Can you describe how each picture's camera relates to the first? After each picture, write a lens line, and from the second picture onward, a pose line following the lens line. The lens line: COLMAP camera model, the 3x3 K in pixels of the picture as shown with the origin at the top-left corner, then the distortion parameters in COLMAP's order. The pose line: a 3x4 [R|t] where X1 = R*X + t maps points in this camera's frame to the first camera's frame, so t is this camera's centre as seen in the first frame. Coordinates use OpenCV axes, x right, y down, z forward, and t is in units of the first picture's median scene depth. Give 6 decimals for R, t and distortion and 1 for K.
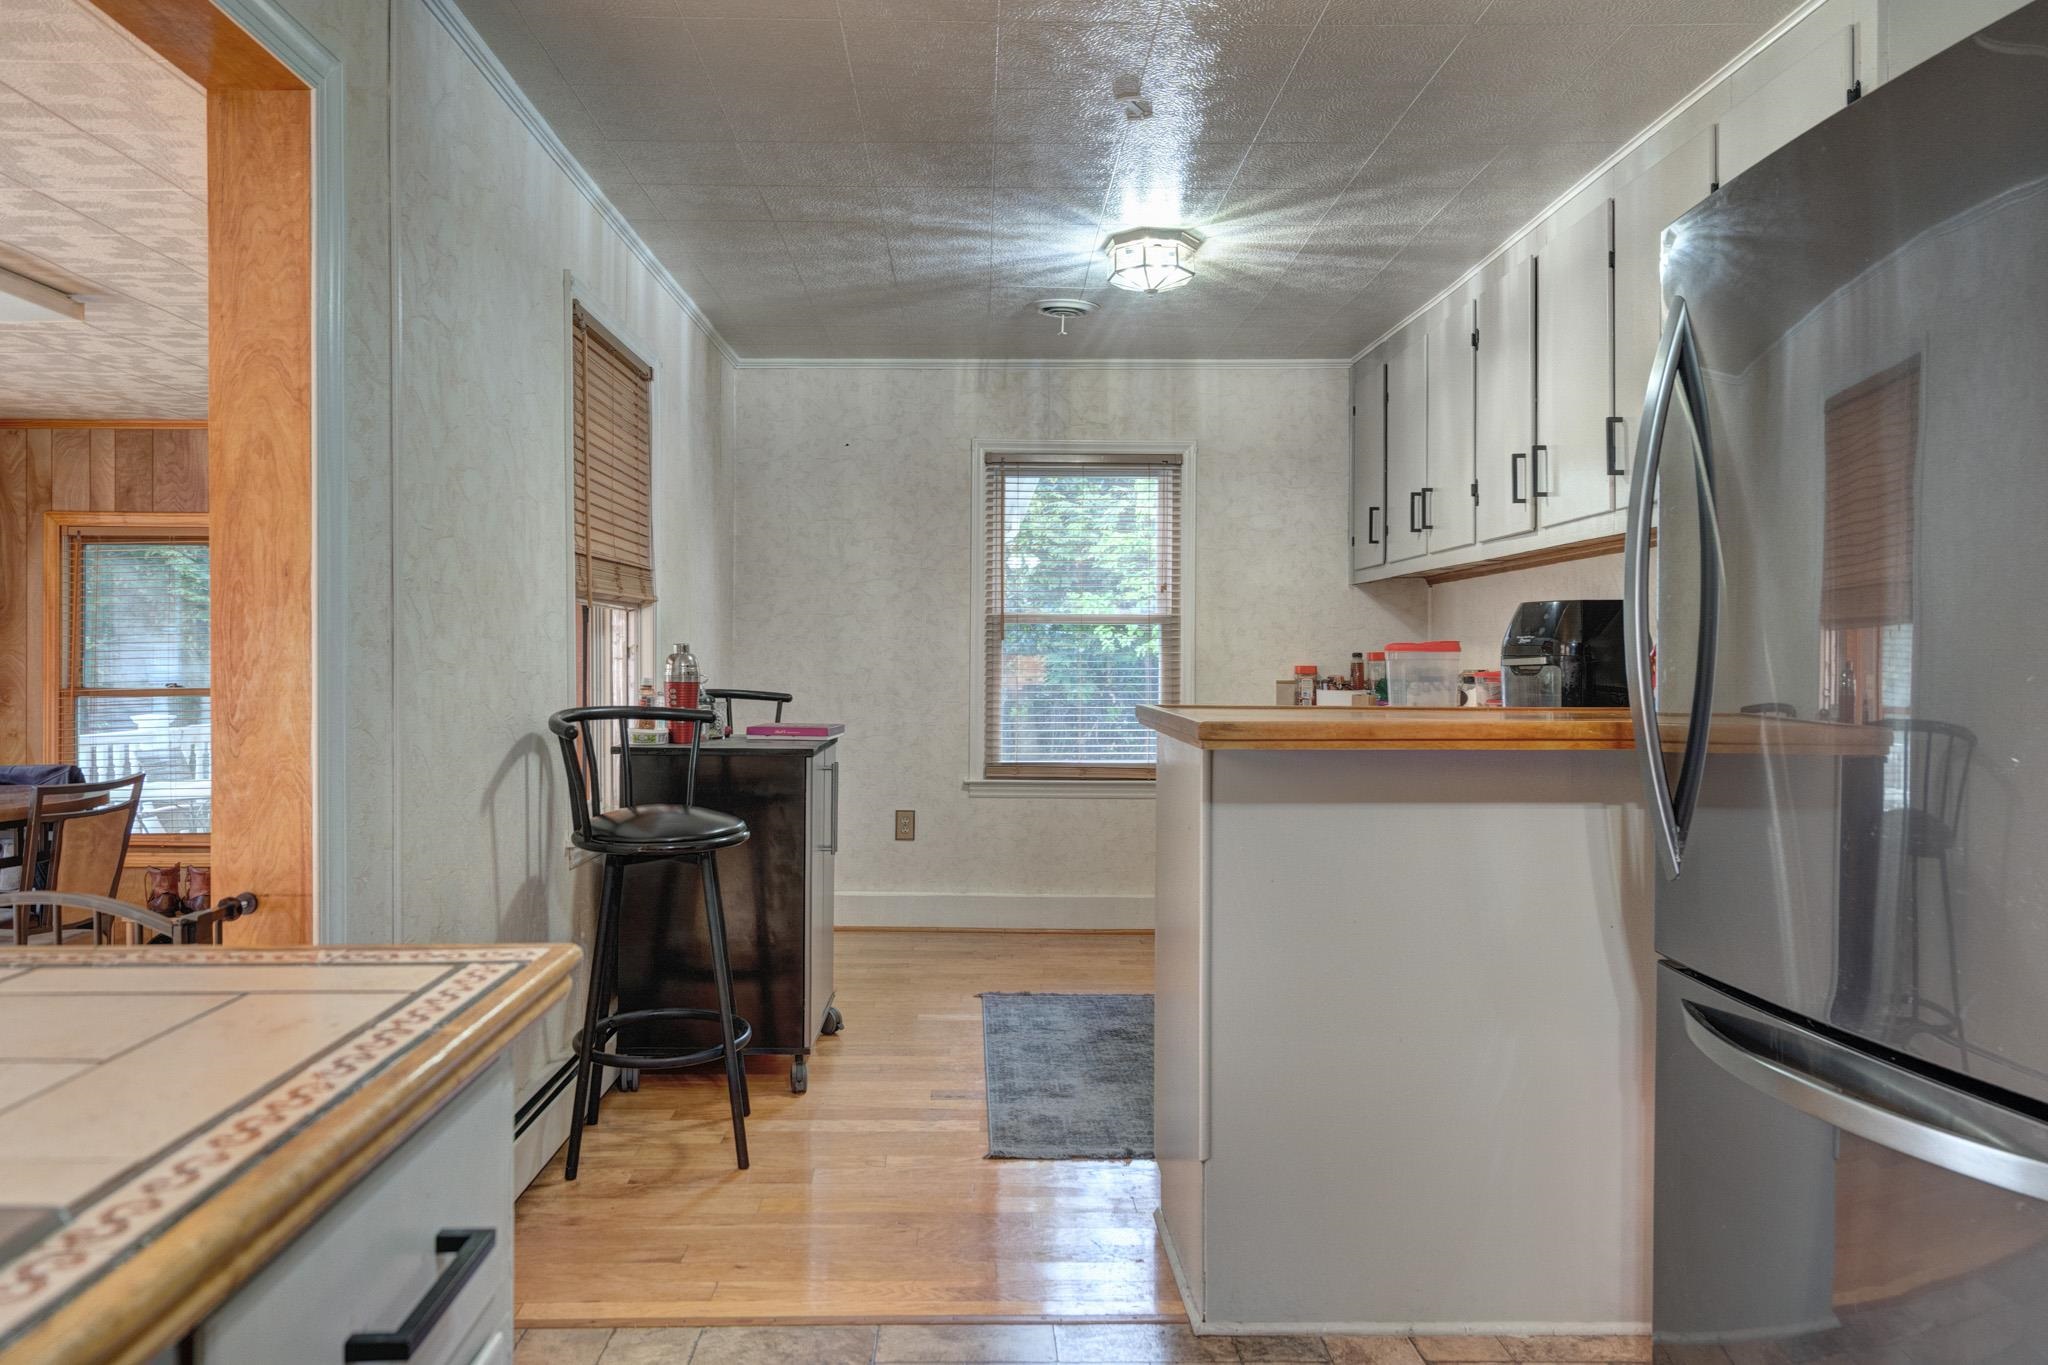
lens RADIAL K [[1364.7, 0, 1001.1], [0, 1364.7, 652.7], [0, 0, 1]] dist [0.003978, 0.002265]
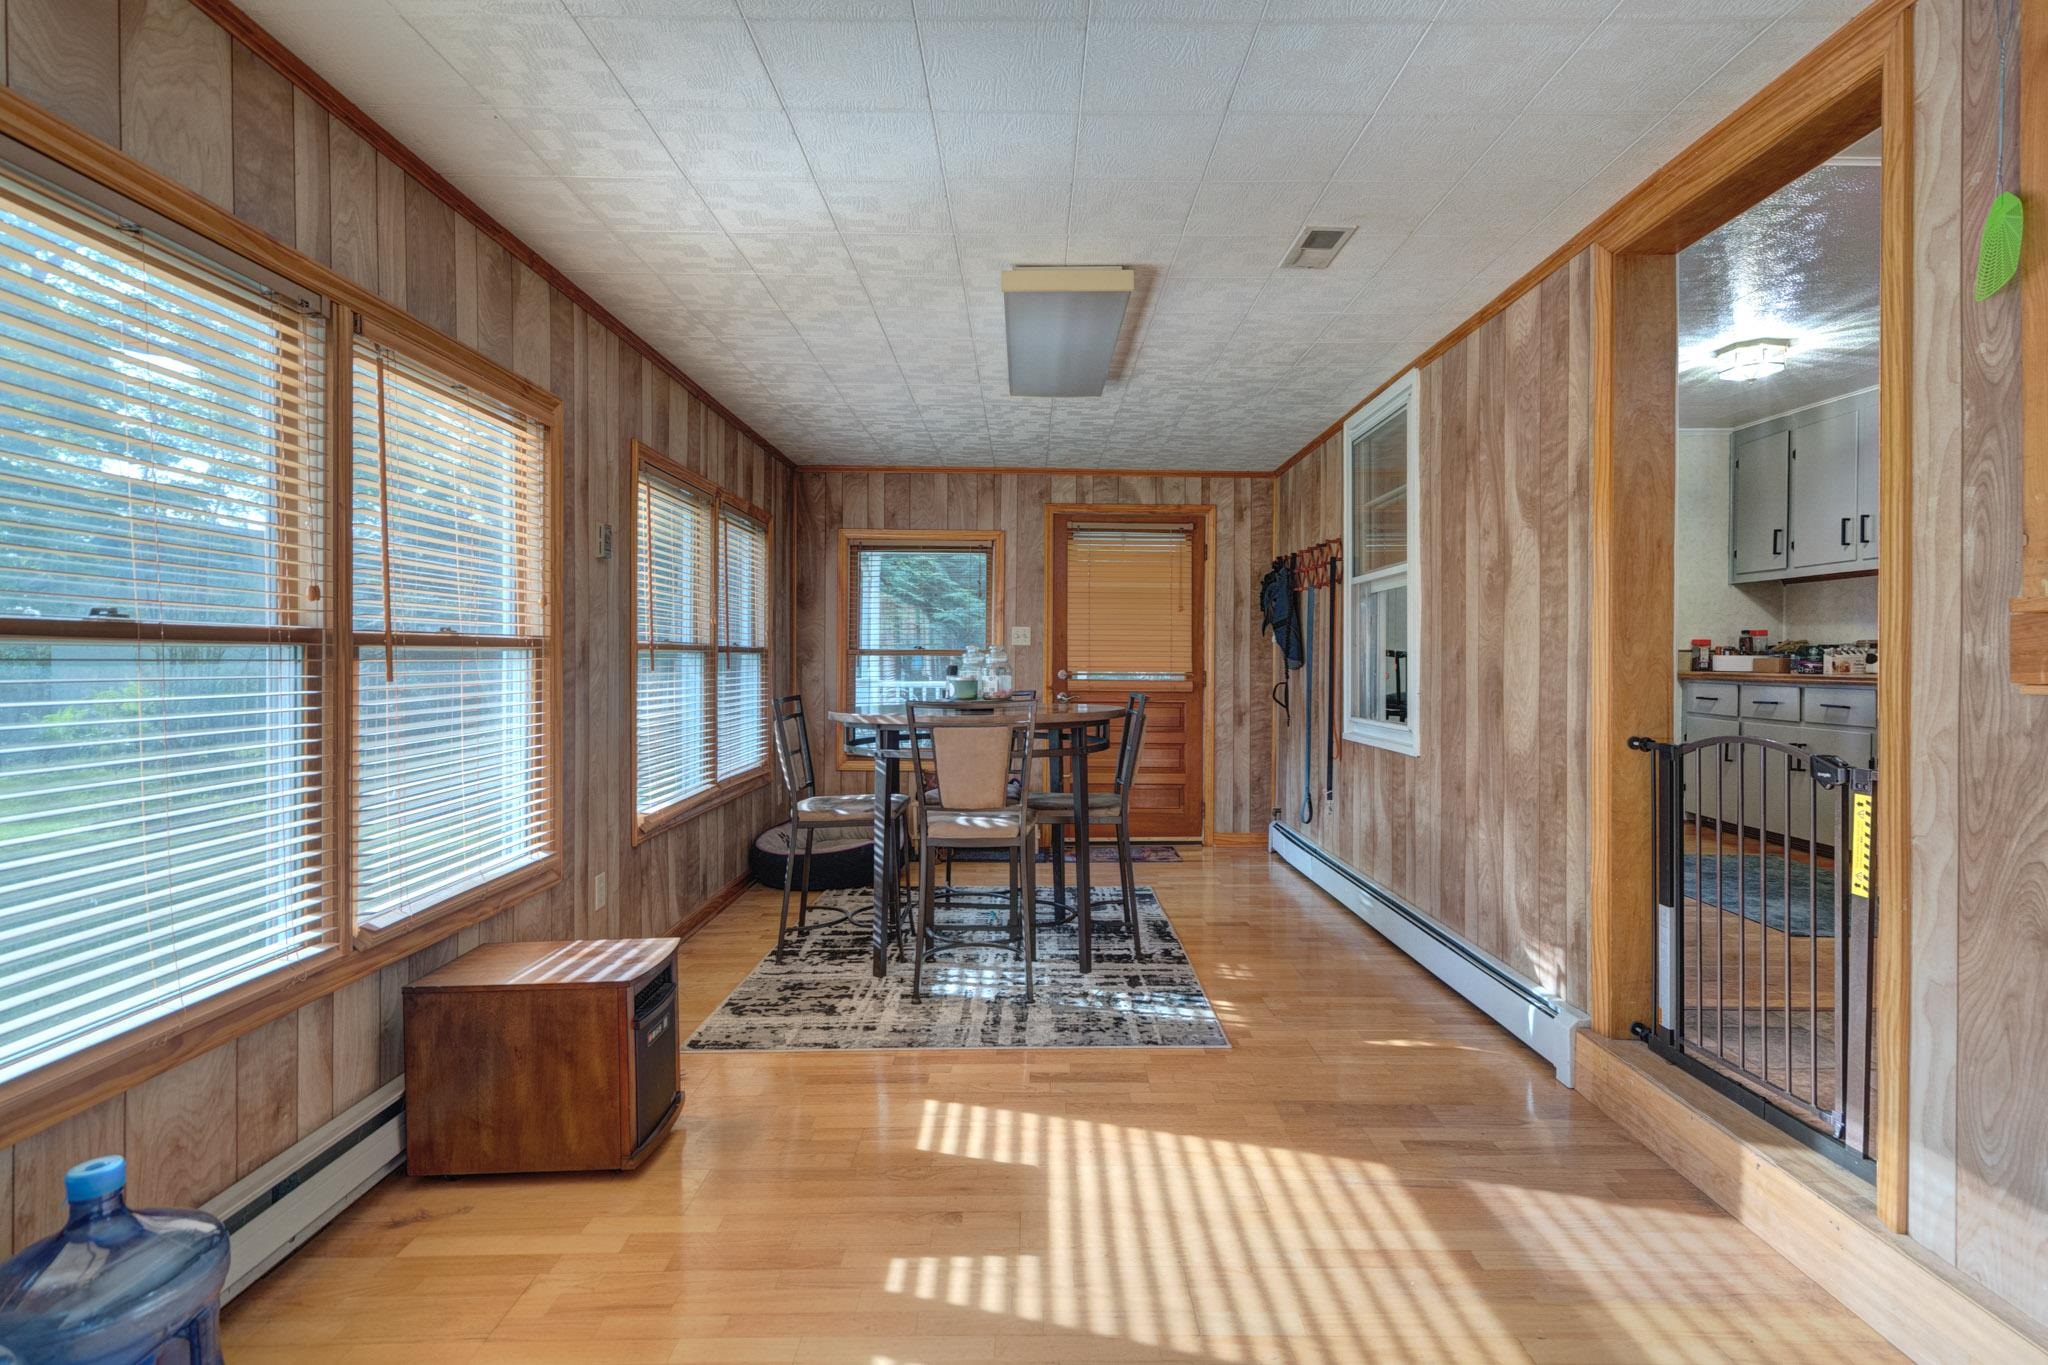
lens RADIAL K [[1019.8, 0, 1028.1], [0, 1019.8, 666.8], [0, 0, 1]] dist [0.004849, 0.001677]
pose [[0.999917, 0.007634, -0.010421, -0.481426], [-0.007501, 0.999891, 0.012748, 0.030150], [0.010517, -0.012669, 0.999864, -0.099133]]
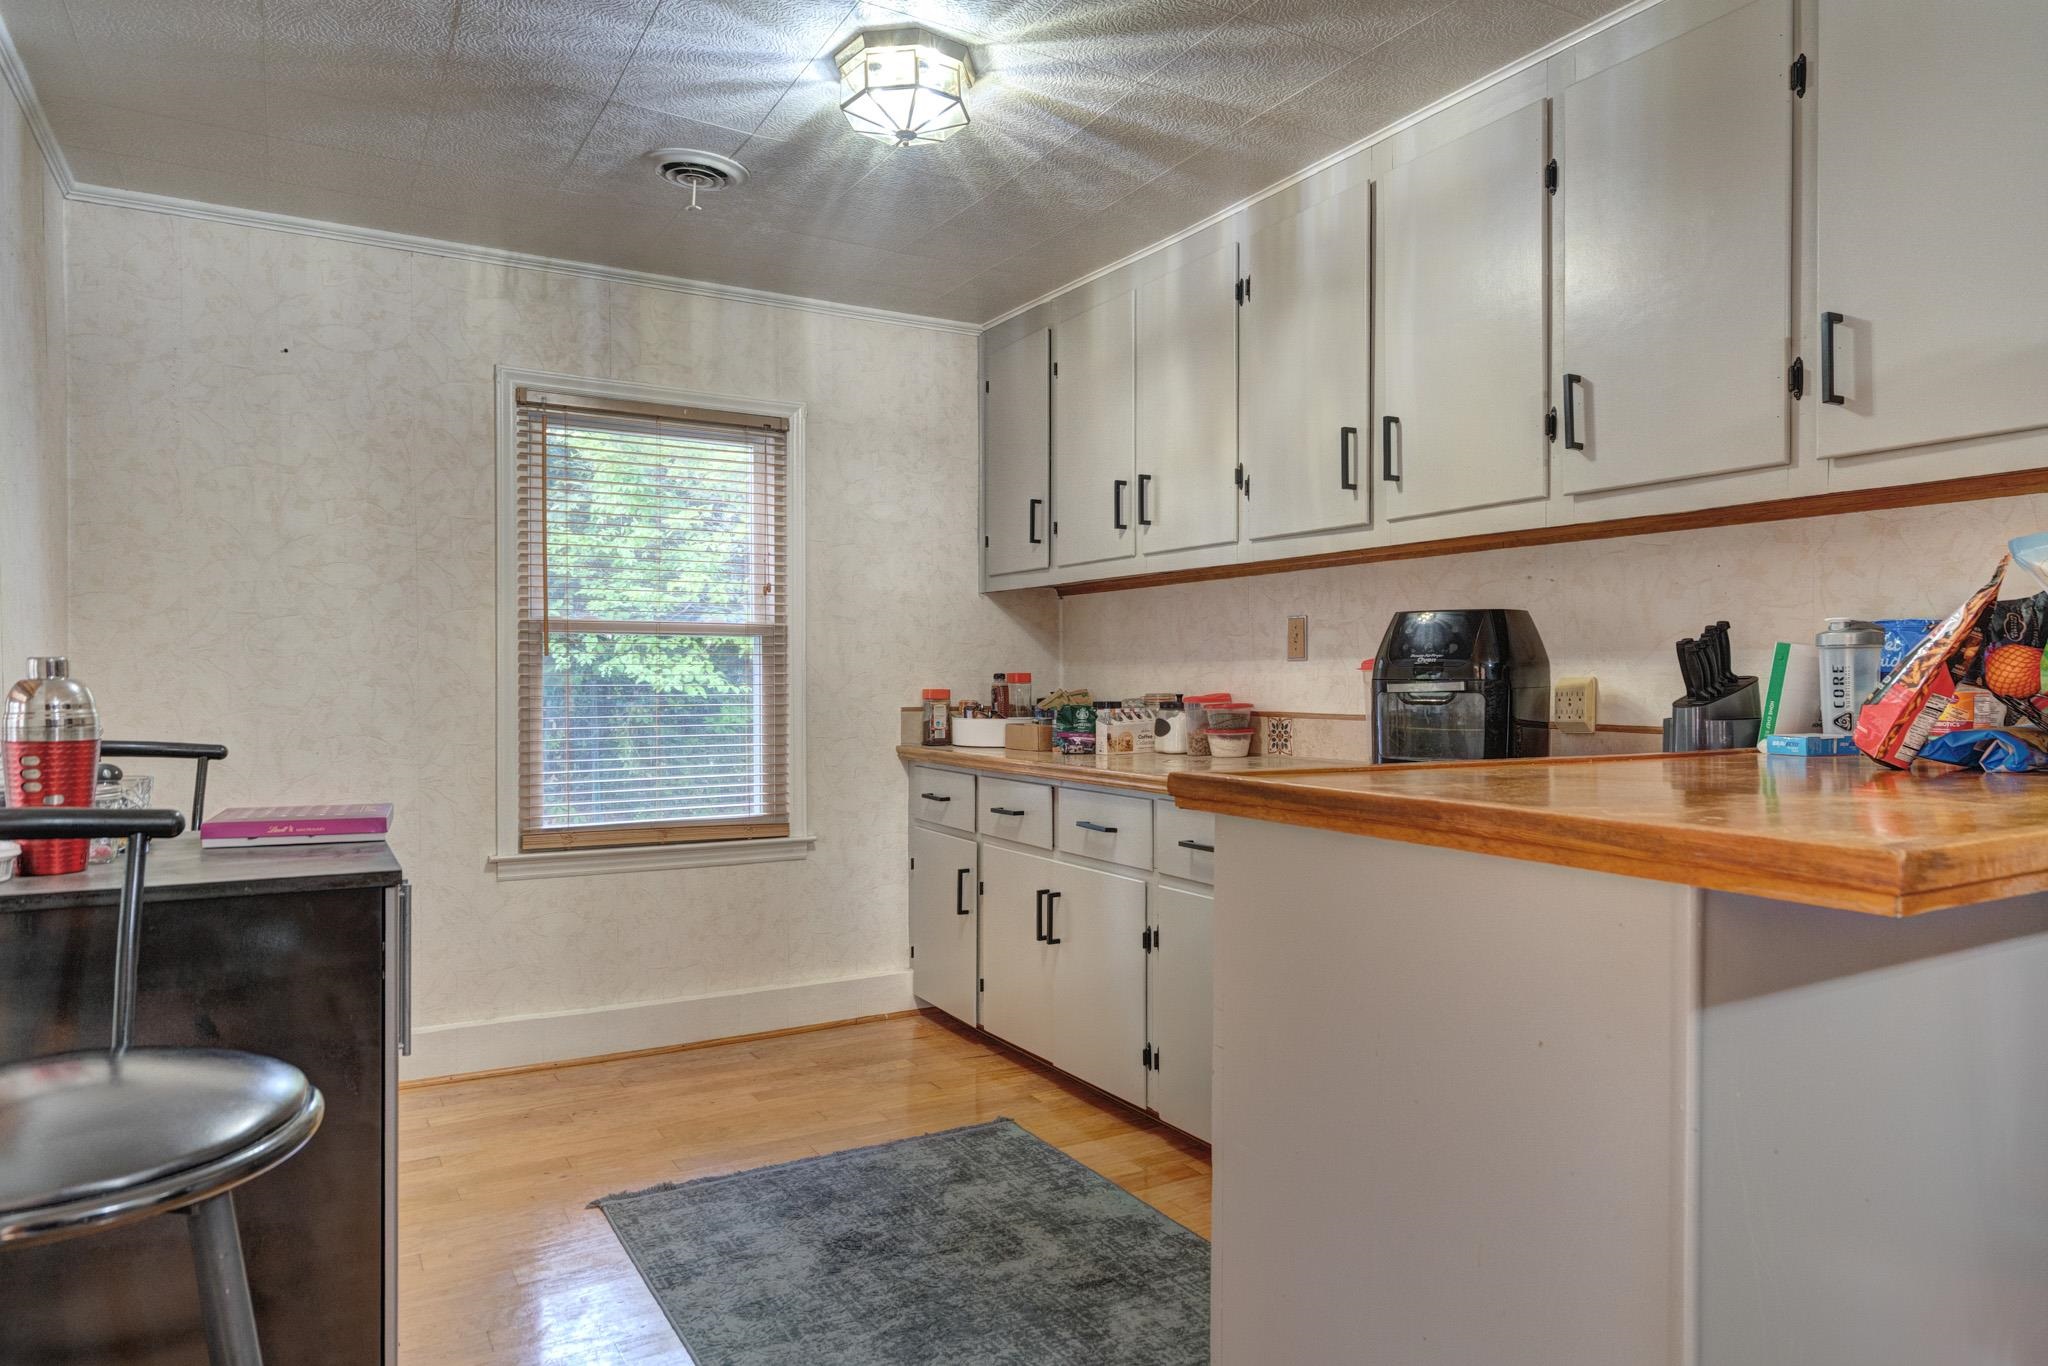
lens RADIAL K [[1260.9, 0, 1033.6], [0, 1260.9, 693.3], [0, 0, 1]] dist [0.005565, 0.001568]
pose [[0.867874, -0.008212, 0.496717, -0.104570], [-0.000628, 0.999844, 0.017628, -0.001475], [-0.496785, -0.015611, 0.867733, 0.305975]]
